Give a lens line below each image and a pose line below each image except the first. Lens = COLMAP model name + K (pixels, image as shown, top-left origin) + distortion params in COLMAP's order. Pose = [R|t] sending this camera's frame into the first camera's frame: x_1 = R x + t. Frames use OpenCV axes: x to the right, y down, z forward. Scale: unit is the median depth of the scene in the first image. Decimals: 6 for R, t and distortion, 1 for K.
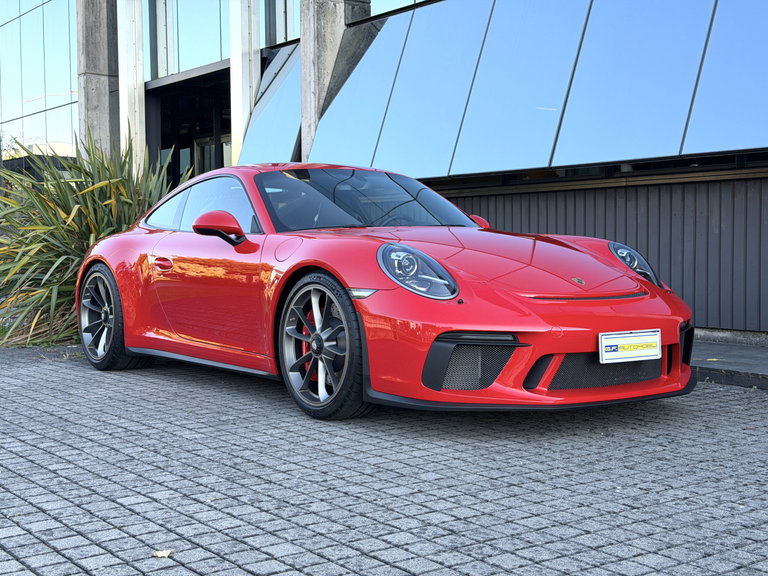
lens RADIAL K [[1086.0, 0, 379.9], [0, 1086.0, 281.7], [0, 0, 1]] dist [0.132096, 0.000000]
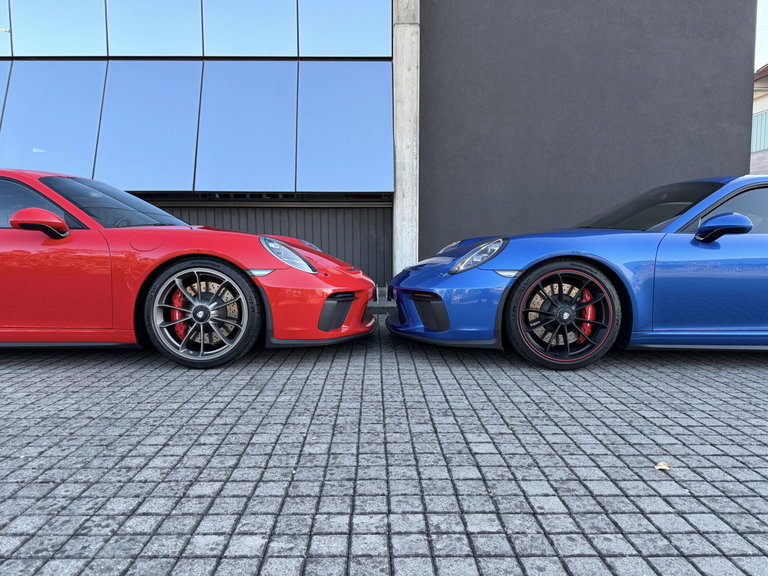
lens RADIAL K [[546.8, 0, 386.0], [0, 546.8, 288.6], [0, 0, 1]] dist [0.036706, -0.050100]
pose [[0.576780, -0.064466, 0.814352, -0.474498], [0.030404, 0.997885, 0.057461, -0.006209], [-0.816334, -0.008383, 0.577520, 0.476754]]
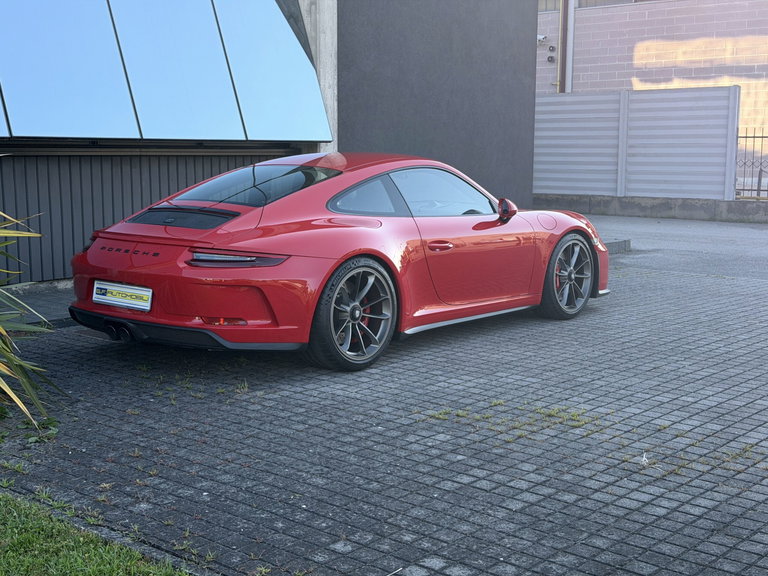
lens RADIAL K [[1086.0, 0, 389.8], [0, 1086.0, 288.1], [0, 0, 1]] dist [0.132096, 0.000000]
pose [[-0.237262, -0.124534, 0.963431, -1.431162], [0.029585, 0.990363, 0.135301, -0.141332], [-0.970995, 0.060605, -0.231291, 1.473814]]
